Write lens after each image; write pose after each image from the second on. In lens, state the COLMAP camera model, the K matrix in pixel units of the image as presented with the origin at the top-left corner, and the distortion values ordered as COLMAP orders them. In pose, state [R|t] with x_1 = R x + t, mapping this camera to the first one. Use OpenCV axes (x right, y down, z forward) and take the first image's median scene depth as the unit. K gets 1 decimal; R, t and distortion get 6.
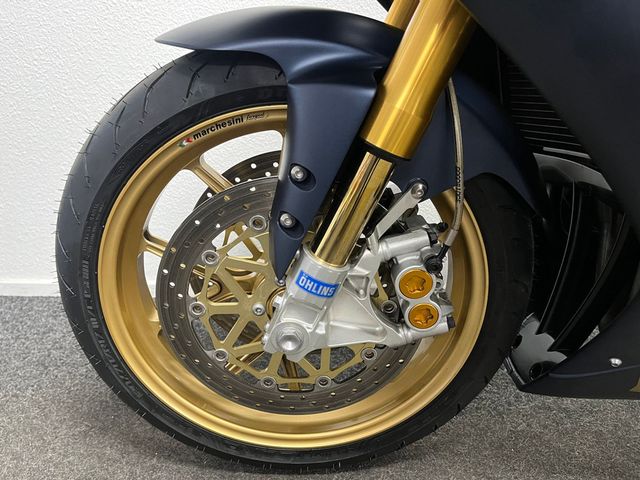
lens RADIAL K [[476.9, 0, 318.1], [0, 476.9, 238.7], [0, 0, 1]] dist [0.062978, -0.099383]
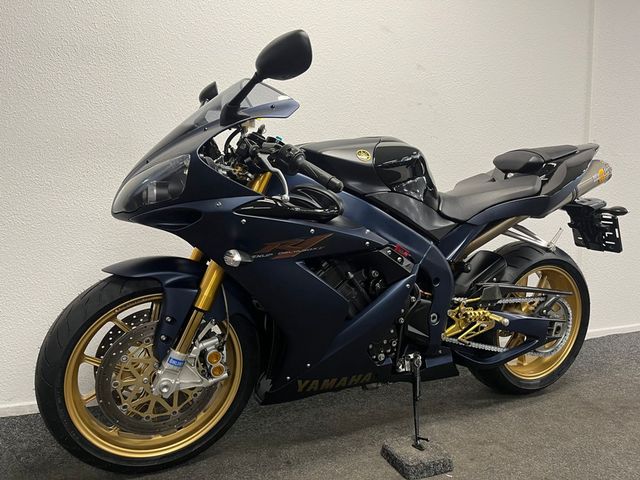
lens RADIAL K [[476.9, 0, 318.1], [0, 476.9, 238.7], [0, 0, 1]] dist [0.062978, -0.099383]
pose [[0.890709, -0.008587, 0.454492, -0.474582], [0.126471, 0.965027, -0.229624, 0.139930], [-0.436625, 0.262009, 0.860645, -1.667161]]
